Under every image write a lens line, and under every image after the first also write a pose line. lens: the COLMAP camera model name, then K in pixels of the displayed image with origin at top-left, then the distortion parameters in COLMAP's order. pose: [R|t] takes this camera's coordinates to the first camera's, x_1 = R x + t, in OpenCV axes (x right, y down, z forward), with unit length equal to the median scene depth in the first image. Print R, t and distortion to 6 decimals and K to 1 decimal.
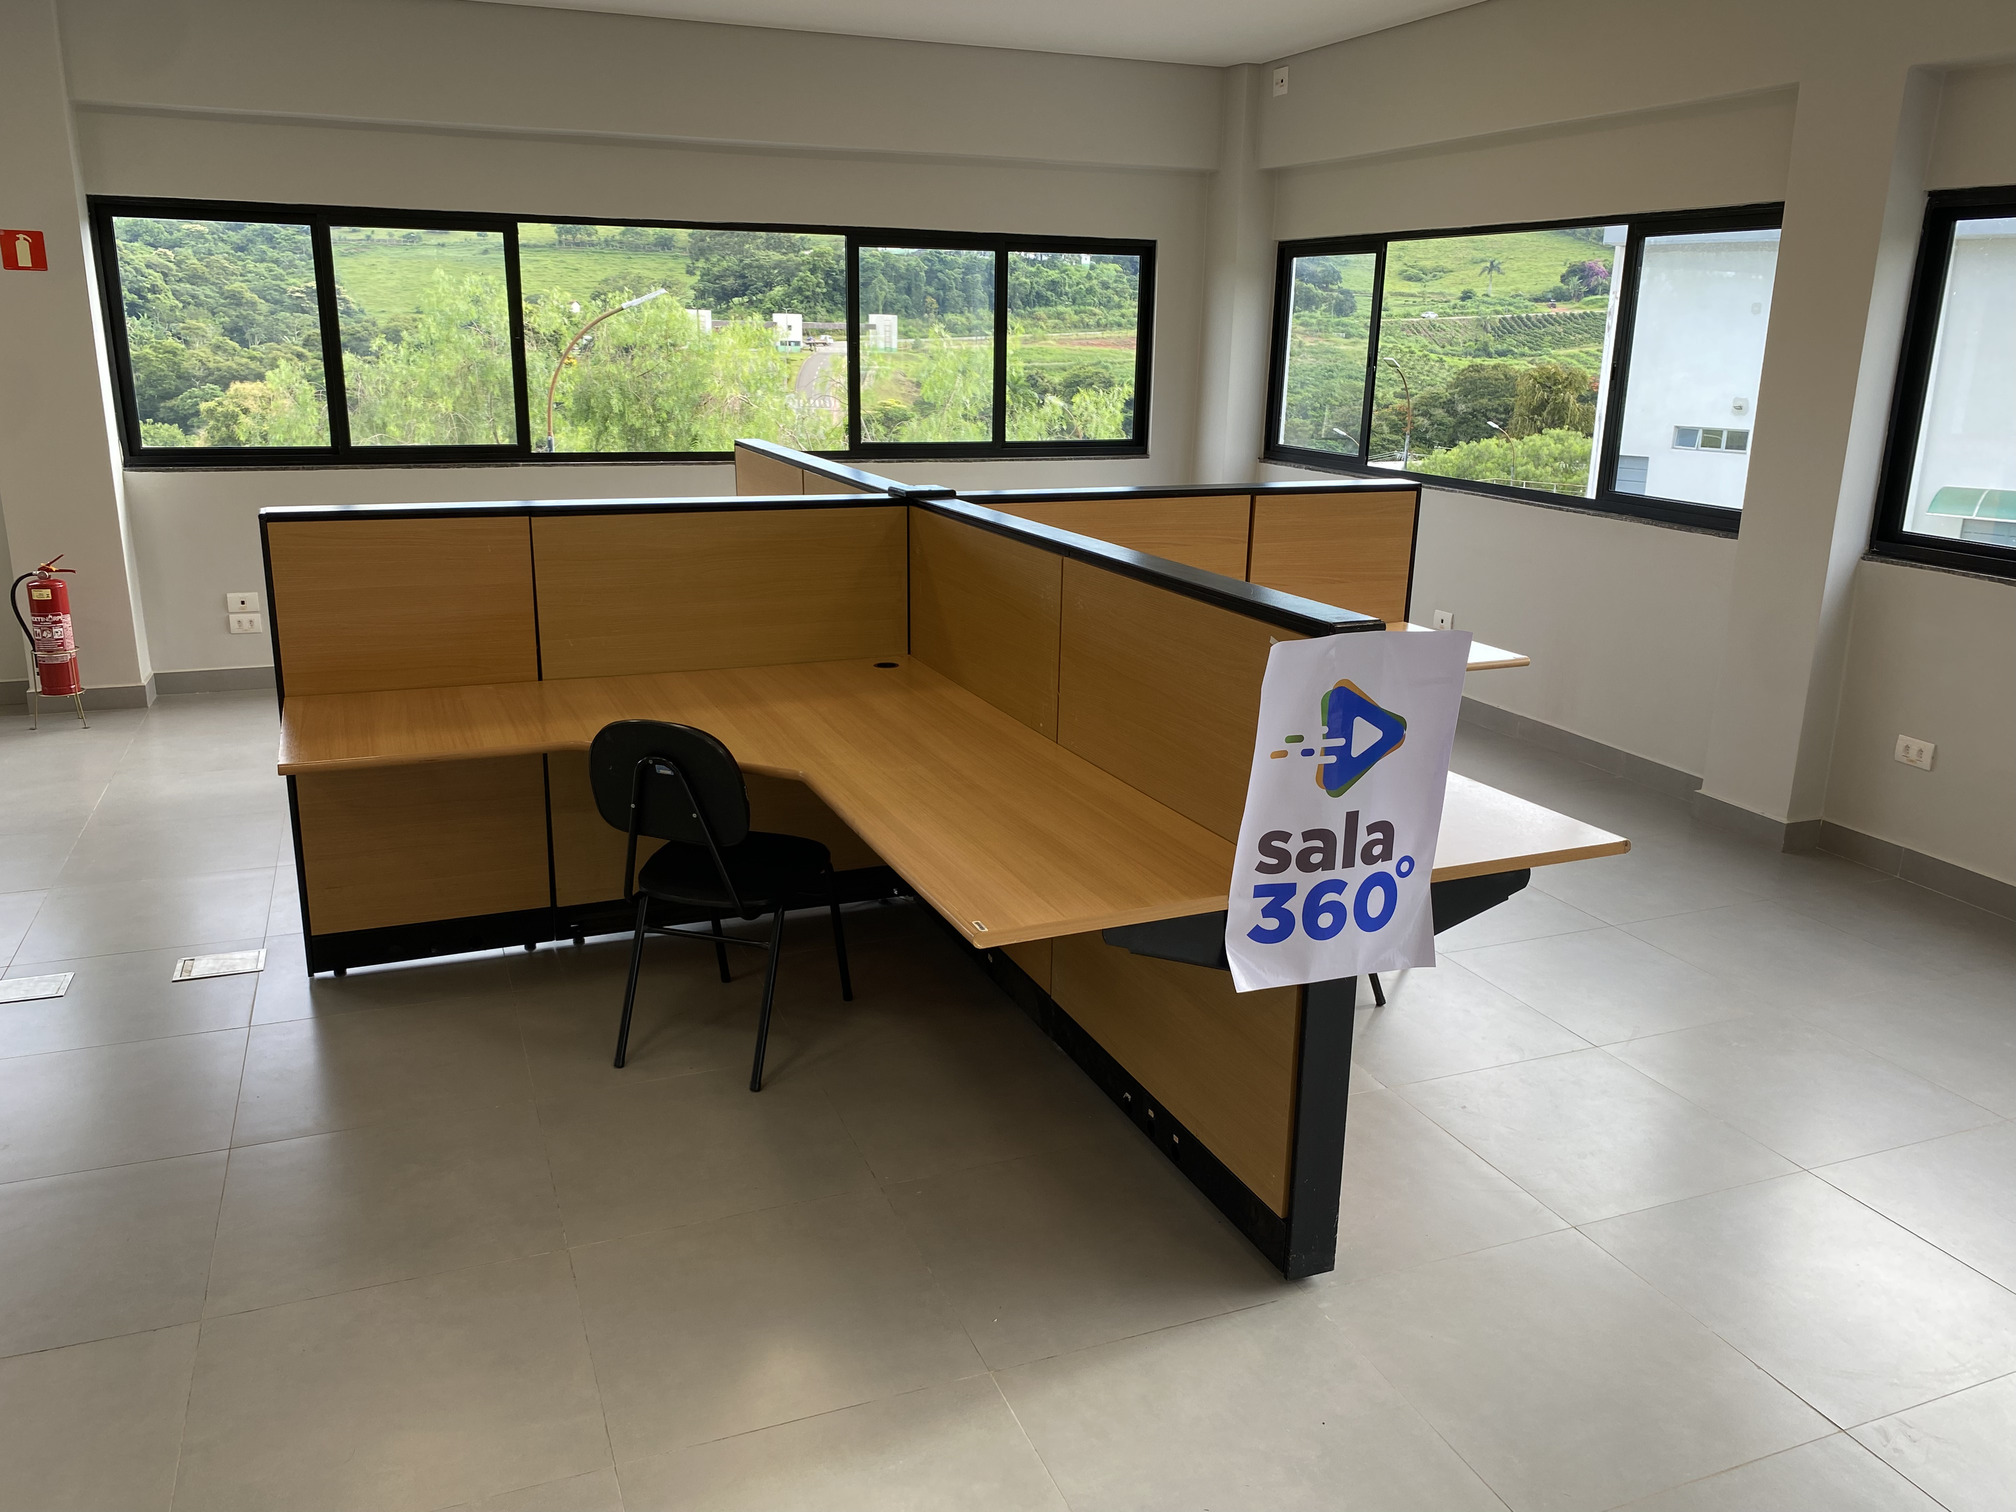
lens RADIAL K [[1574.6, 0, 1014.4], [0, 1574.6, 746.8], [0, 0, 1]] dist [0.006192, 0.003334]
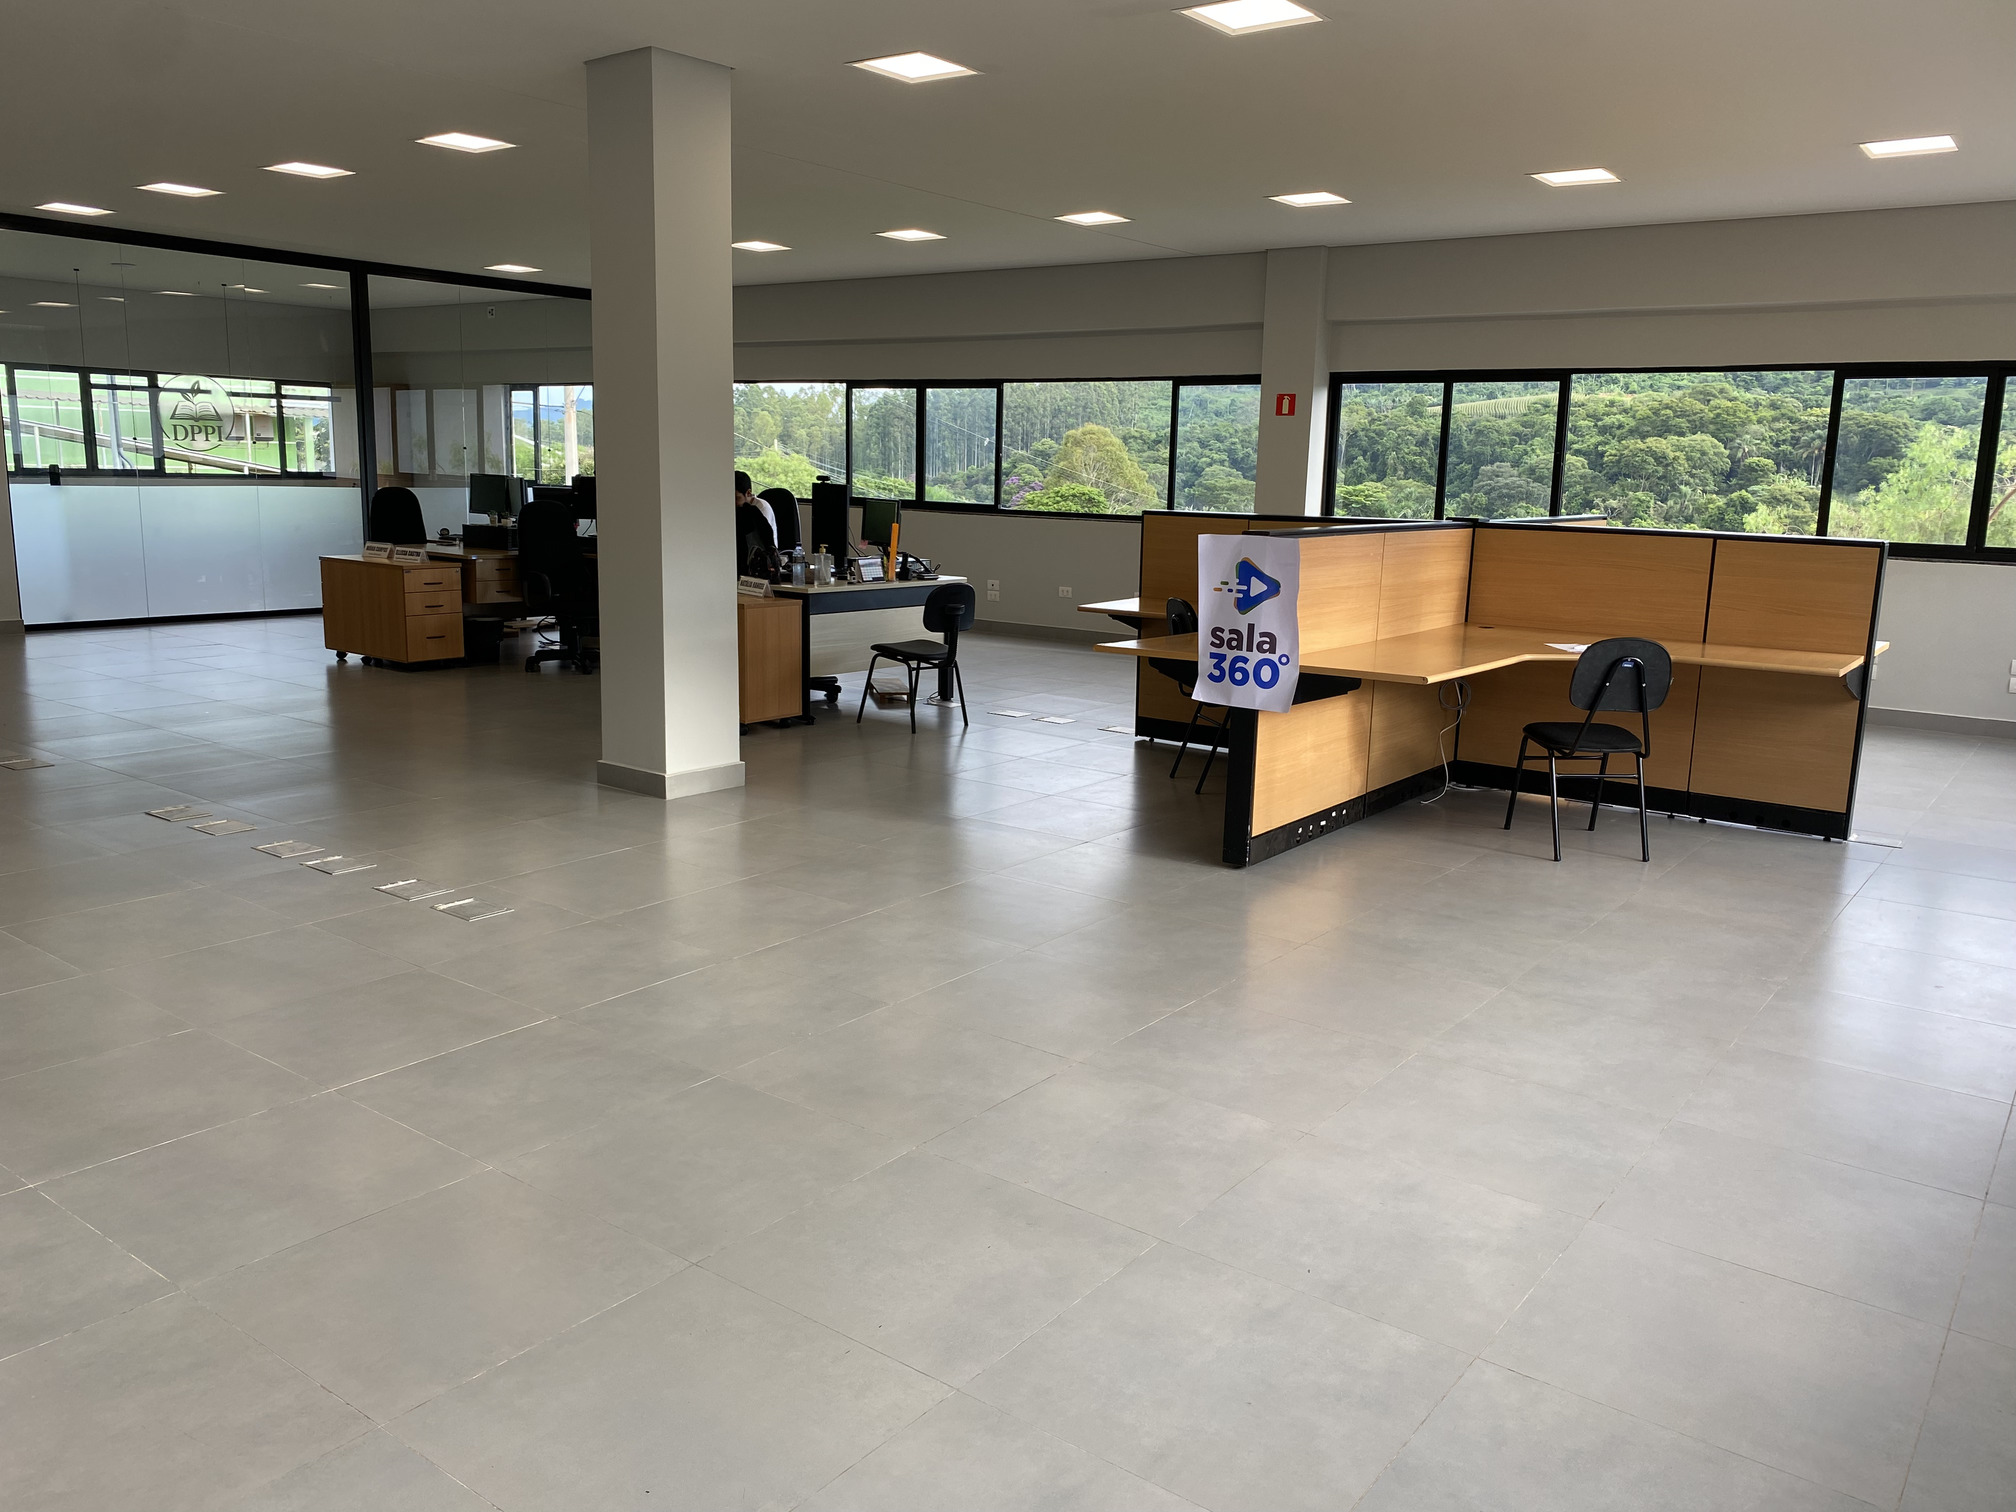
lens RADIAL K [[1550.8, 0, 963.7], [0, 1550.8, 755.0], [0, 0, 1]] dist [0.006718, 0.003003]
pose [[0.500491, 0.155677, -0.851630, 1.722470], [-0.239390, 0.970231, 0.036671, 0.215911], [0.831987, 0.185518, 0.522859, -0.348025]]
